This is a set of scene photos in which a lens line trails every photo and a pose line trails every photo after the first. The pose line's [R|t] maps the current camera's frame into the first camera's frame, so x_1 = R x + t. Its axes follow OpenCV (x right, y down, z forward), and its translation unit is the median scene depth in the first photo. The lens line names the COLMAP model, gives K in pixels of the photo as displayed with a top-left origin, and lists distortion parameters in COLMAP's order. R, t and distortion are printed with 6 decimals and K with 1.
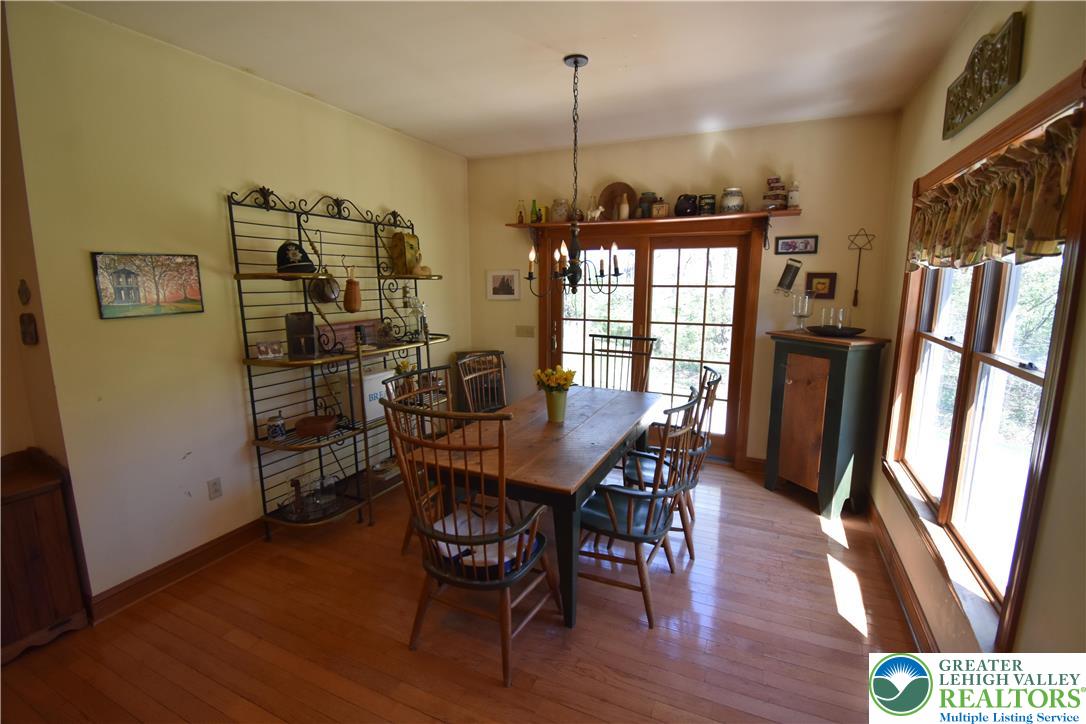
lens RADIAL K [[484.1, 0, 543.0], [0, 484.1, 362.0], [0, 0, 1]] dist [0.013276, -0.026556]
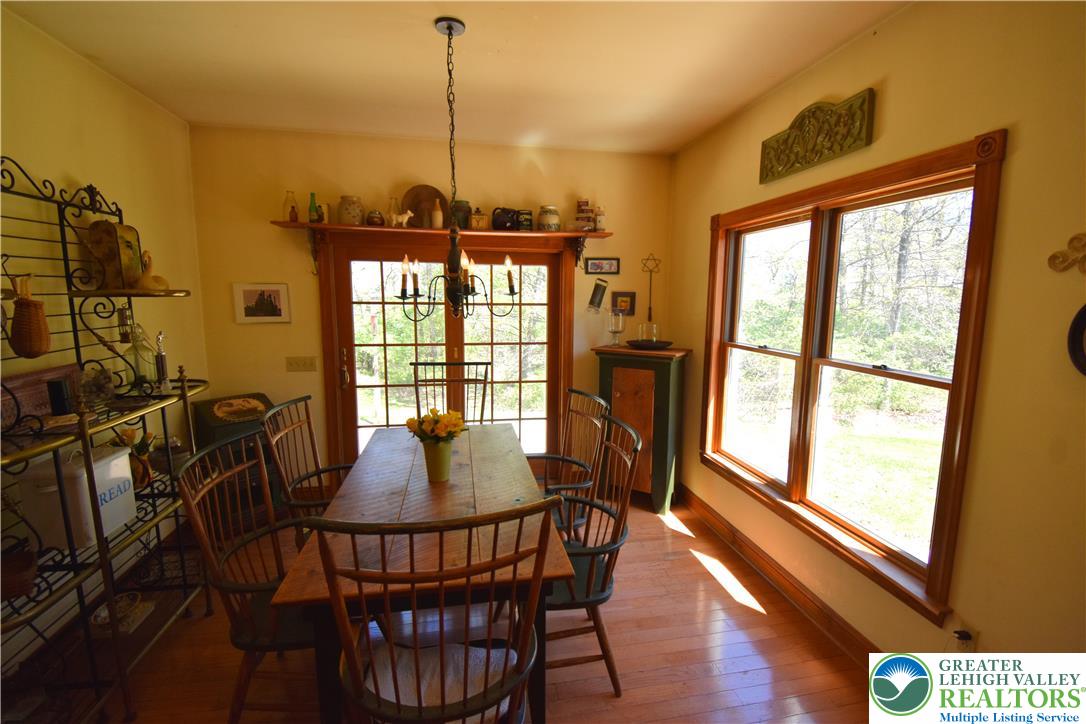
lens RADIAL K [[492.5, 0, 543.0], [0, 492.5, 362.0], [0, 0, 1]] dist [0.016681, -0.028443]
pose [[0.812564, -0.073816, 0.578179, -0.223025], [0.091353, 0.995818, -0.001250, -0.039535], [-0.575669, 0.053834, 0.815909, 0.194016]]
